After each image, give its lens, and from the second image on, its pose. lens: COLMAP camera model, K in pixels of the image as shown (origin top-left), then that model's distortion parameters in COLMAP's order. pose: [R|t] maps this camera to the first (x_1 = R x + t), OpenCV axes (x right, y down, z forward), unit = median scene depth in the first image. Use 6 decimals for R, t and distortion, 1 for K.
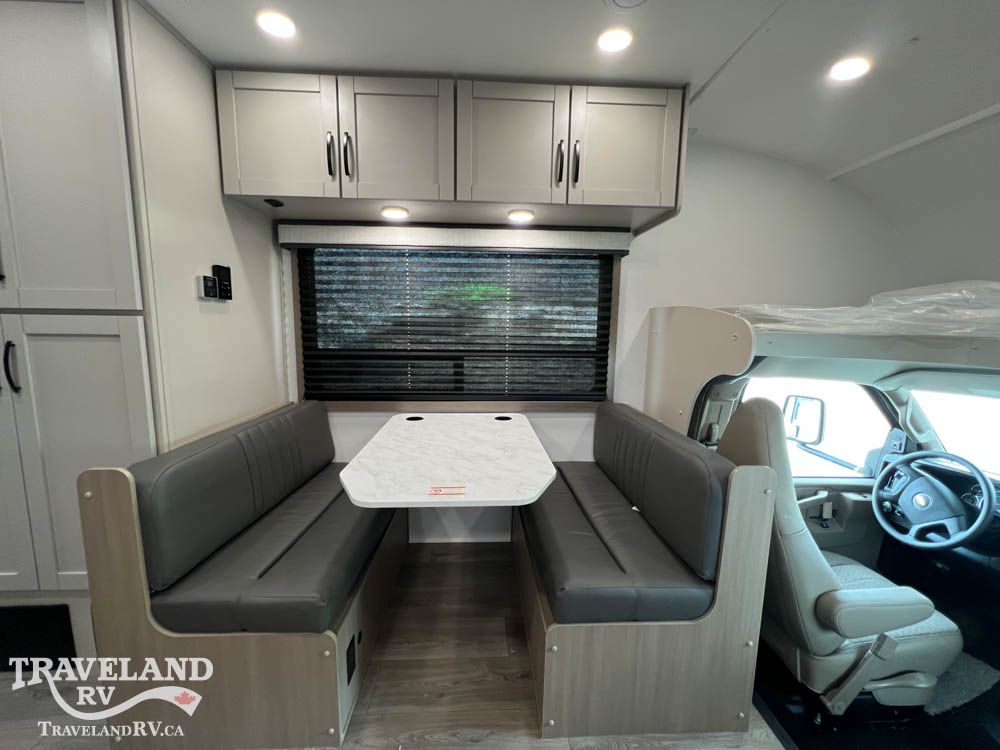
lens RADIAL K [[397.4, 0, 499.4], [0, 397.4, 373.3], [0, 0, 1]] dist [-0.001574, -0.000233]
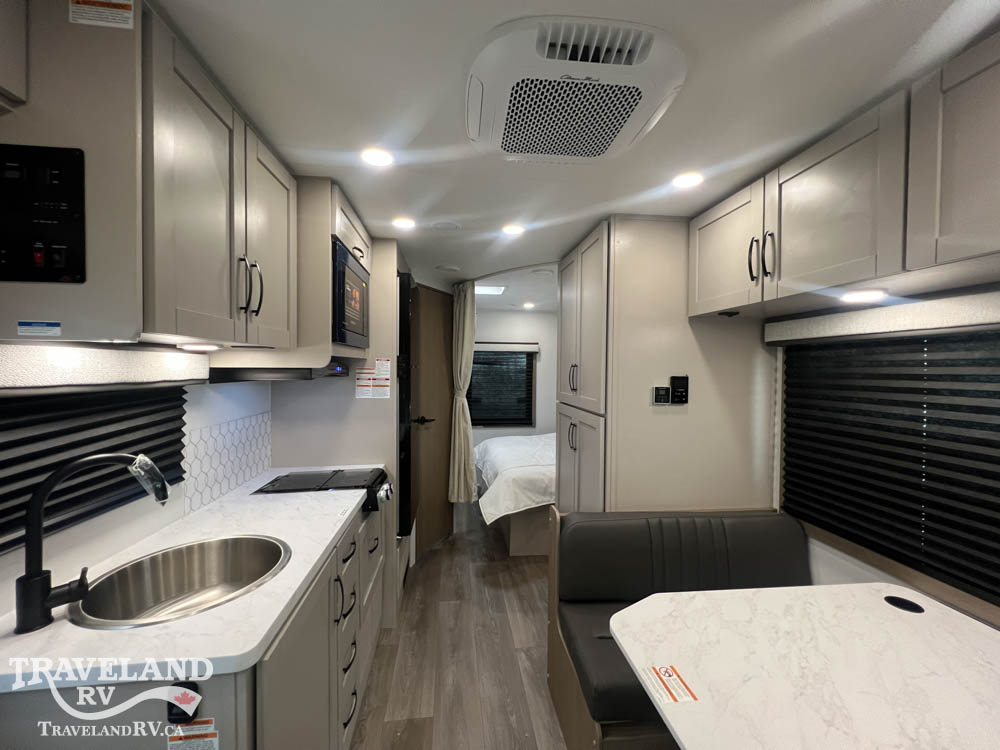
lens RADIAL K [[397.4, 0, 499.4], [0, 397.4, 373.3], [0, 0, 1]] dist [-0.001574, -0.000233]
pose [[0.062911, 0.002590, -0.998016, 0.465608], [-0.136729, 0.990590, -0.006048, -0.194706], [0.988609, 0.136839, 0.062674, 0.376291]]
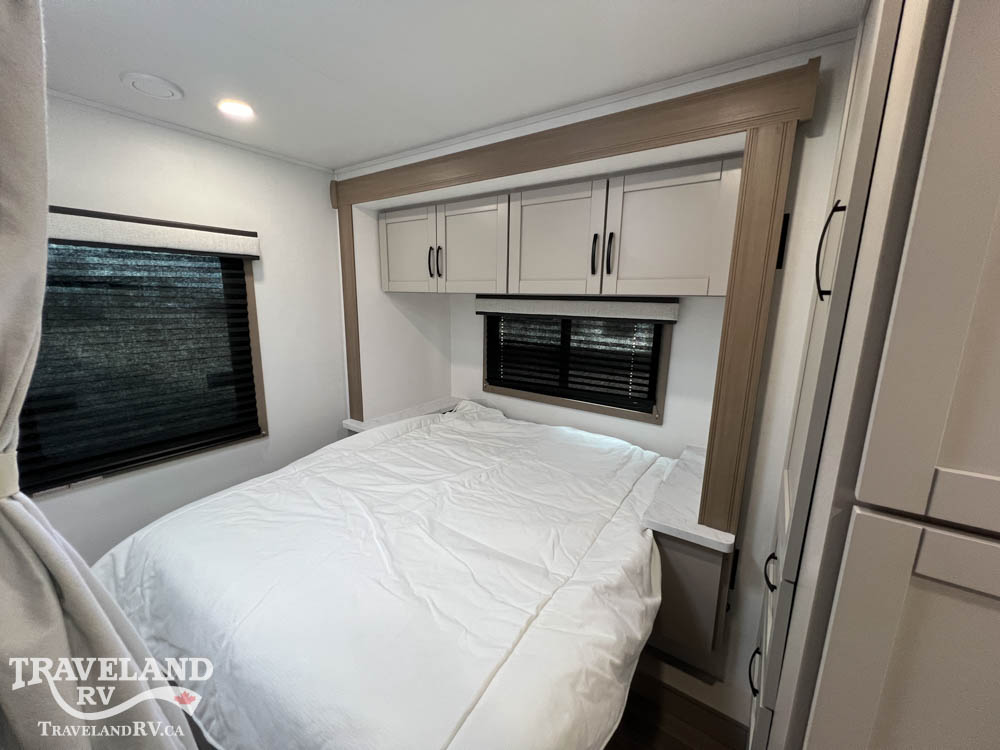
lens RADIAL K [[397.4, 0, 499.4], [0, 397.4, 373.3], [0, 0, 1]] dist [-0.001574, -0.000233]
pose [[0.793991, 0.115934, -0.596773, -1.235876], [-0.083133, 0.993132, 0.082326, -0.223709], [0.602219, -0.015755, 0.798176, 0.305340]]
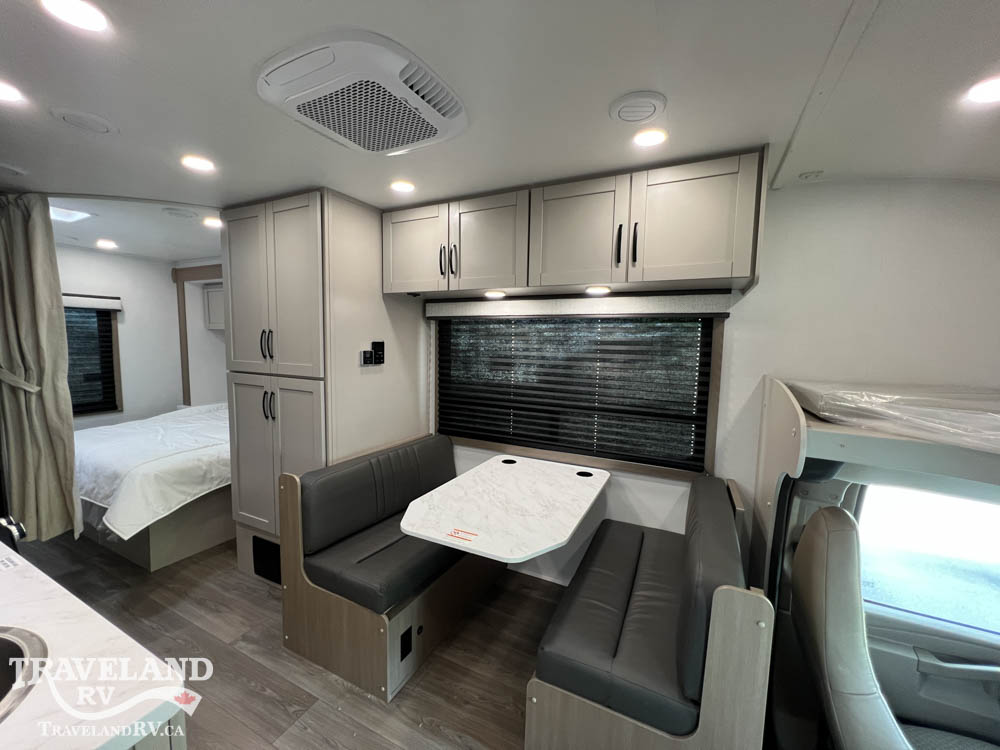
lens RADIAL K [[397.4, 0, 499.4], [0, 397.4, 373.3], [0, 0, 1]] dist [-0.001574, -0.000233]
pose [[0.870890, 0.044649, -0.489446, 0.414134], [-0.068841, 0.997129, -0.031529, -0.136215], [0.486634, 0.061153, 0.871463, -0.058997]]
